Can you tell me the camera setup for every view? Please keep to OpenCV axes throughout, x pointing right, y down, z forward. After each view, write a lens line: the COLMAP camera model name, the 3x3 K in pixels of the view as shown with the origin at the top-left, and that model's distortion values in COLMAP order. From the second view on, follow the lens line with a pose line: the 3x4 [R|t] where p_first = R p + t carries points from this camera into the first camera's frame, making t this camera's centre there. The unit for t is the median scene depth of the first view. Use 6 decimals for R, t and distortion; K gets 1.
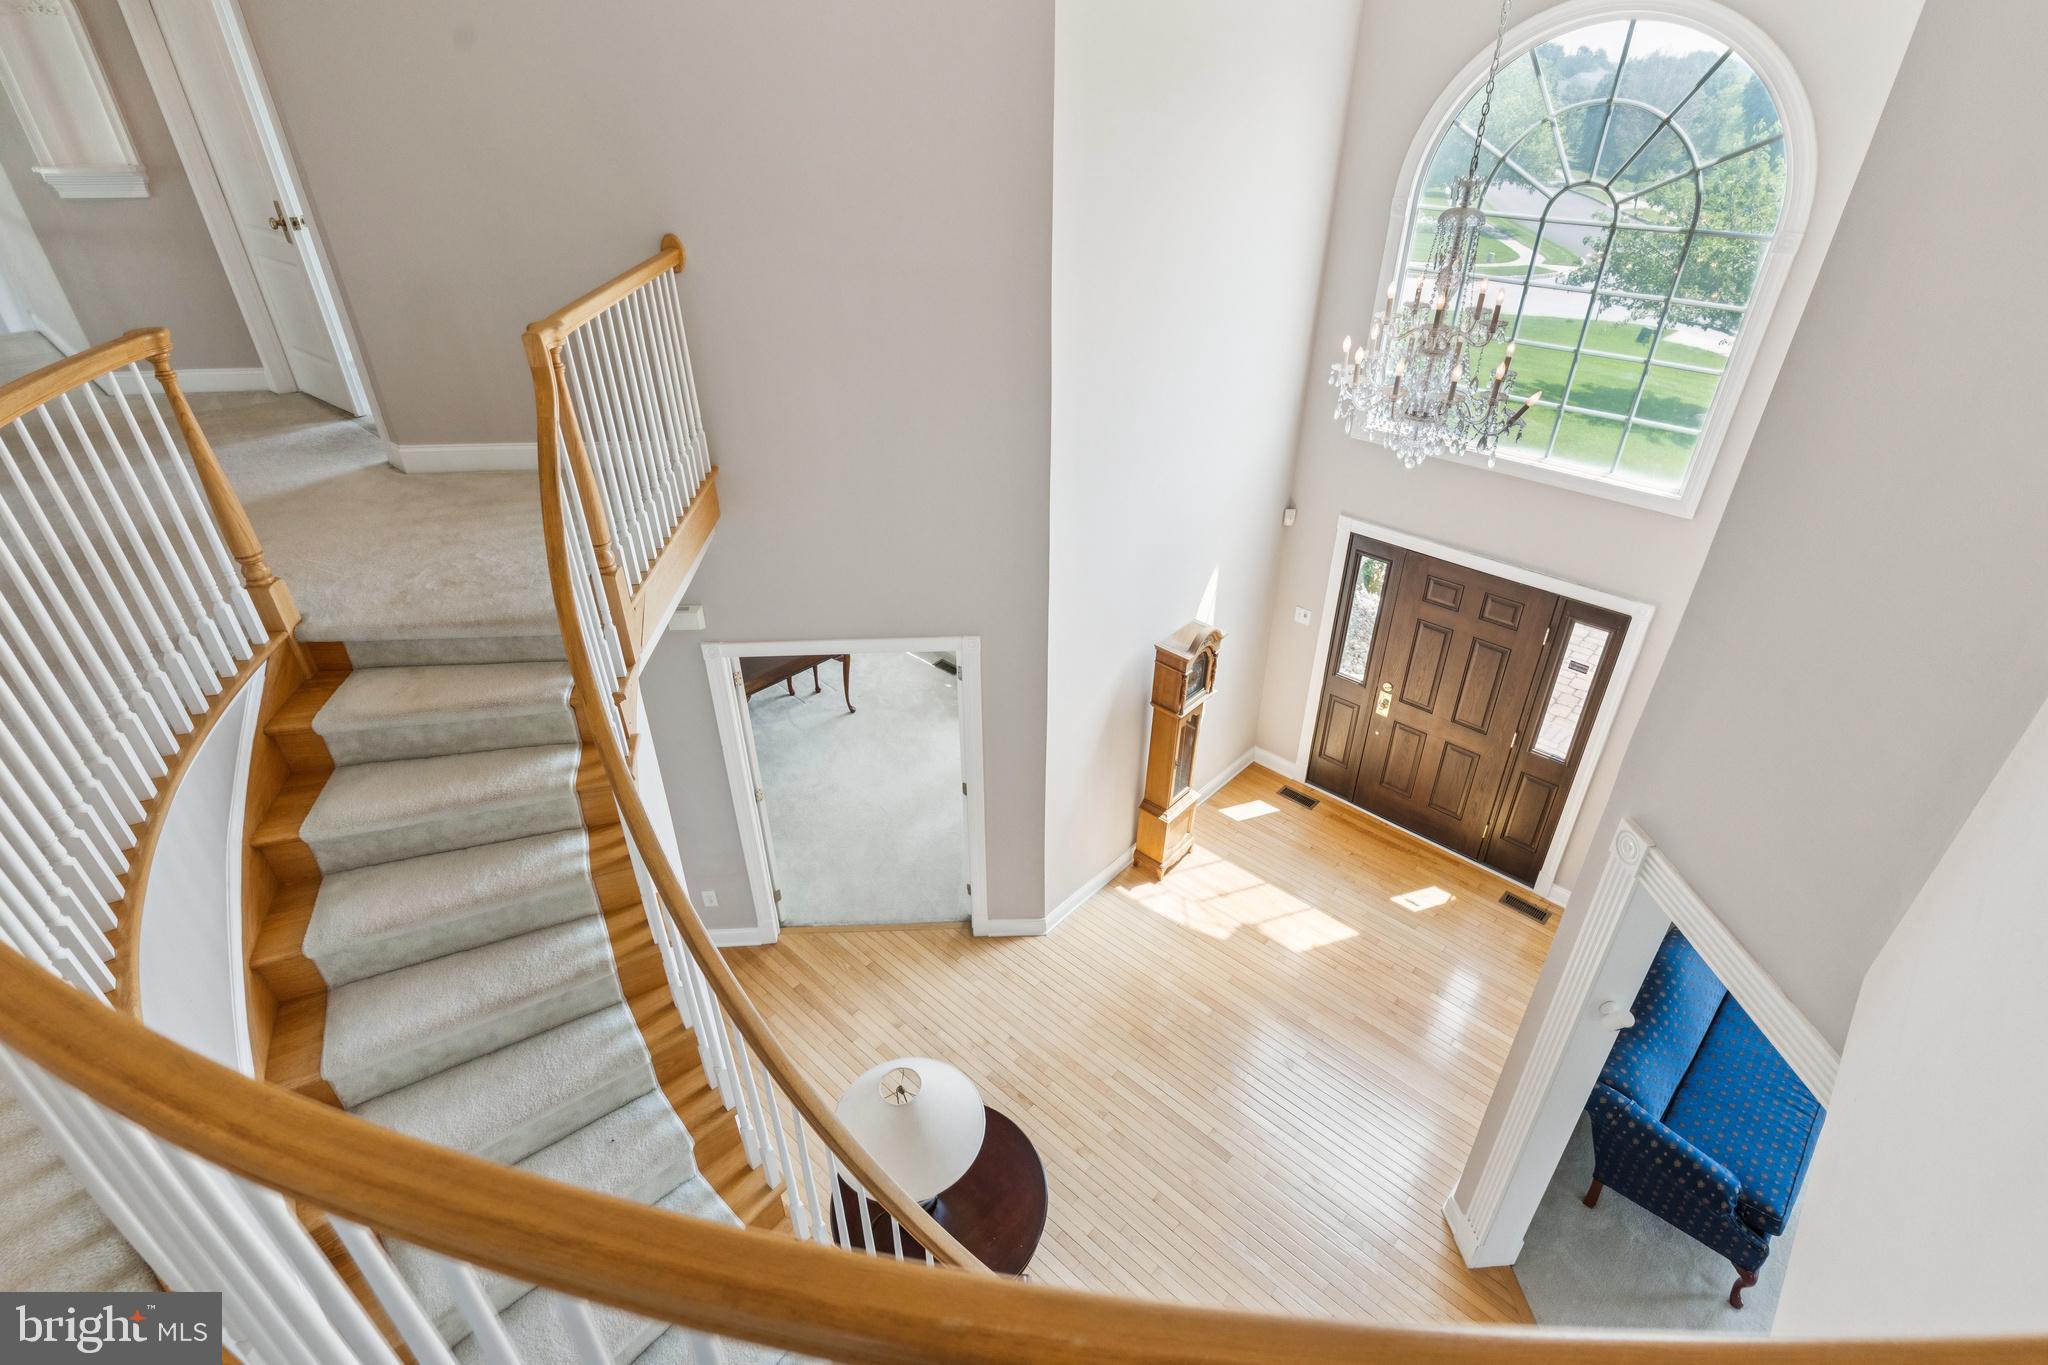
lens RADIAL K [[987.1, 0, 1025.4], [0, 987.1, 678.6], [0, 0, 1]] dist [-0.002212, 0.001107]
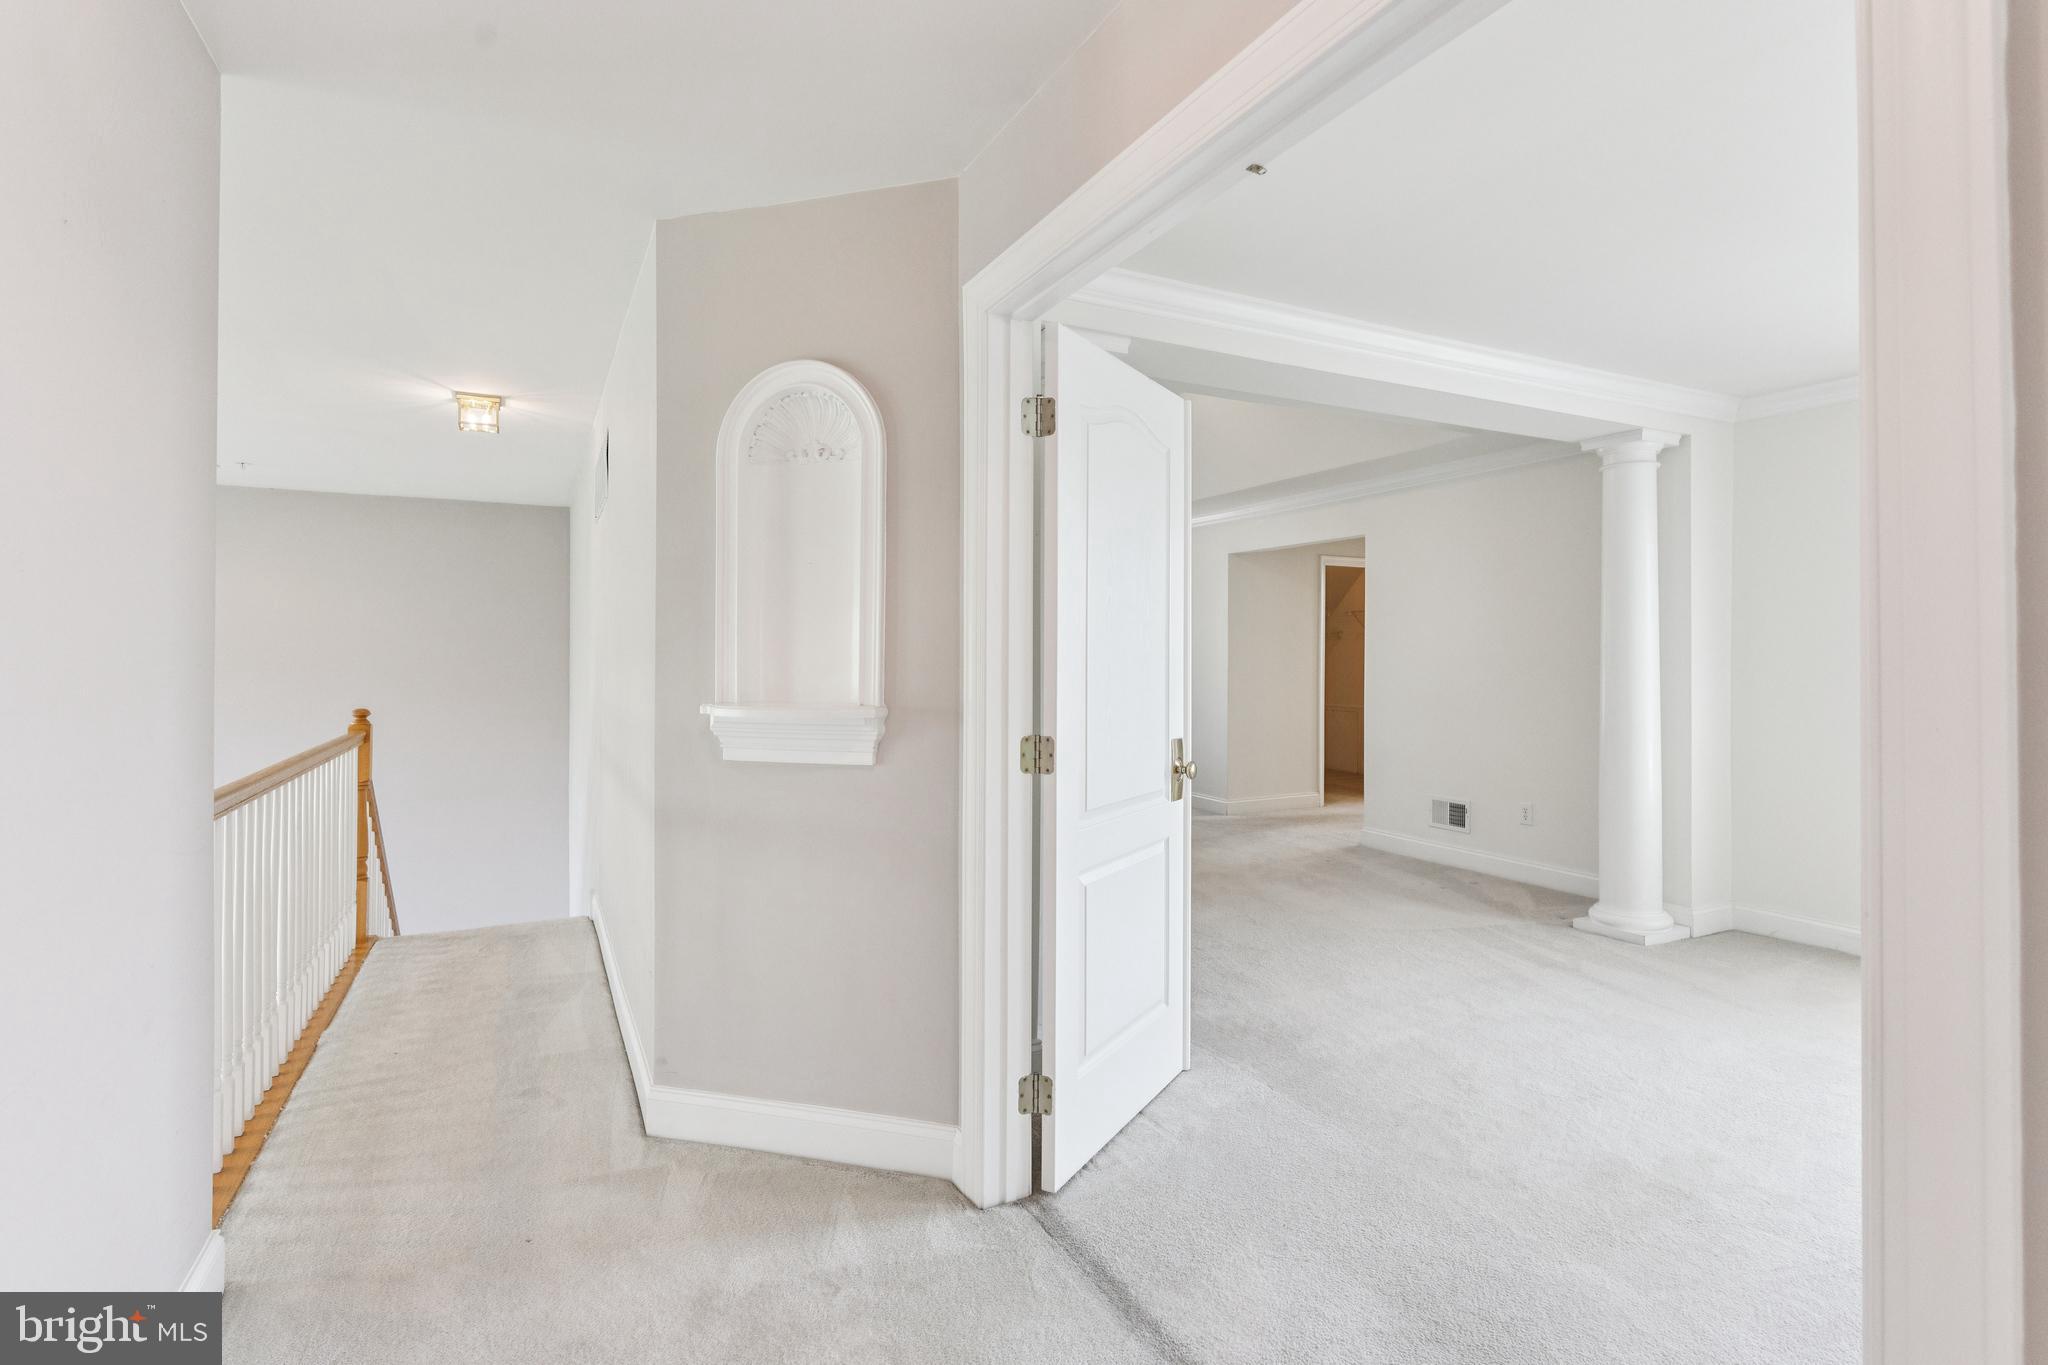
lens RADIAL K [[987.1, 0, 1026.3], [0, 987.1, 665.5], [0, 0, 1]] dist [-0.002212, 0.001107]
pose [[0.935888, 0.009040, -0.352181, -0.537583], [-0.192238, 0.850828, -0.489015, -0.254862], [0.295225, 0.525366, 0.798018, 0.505464]]
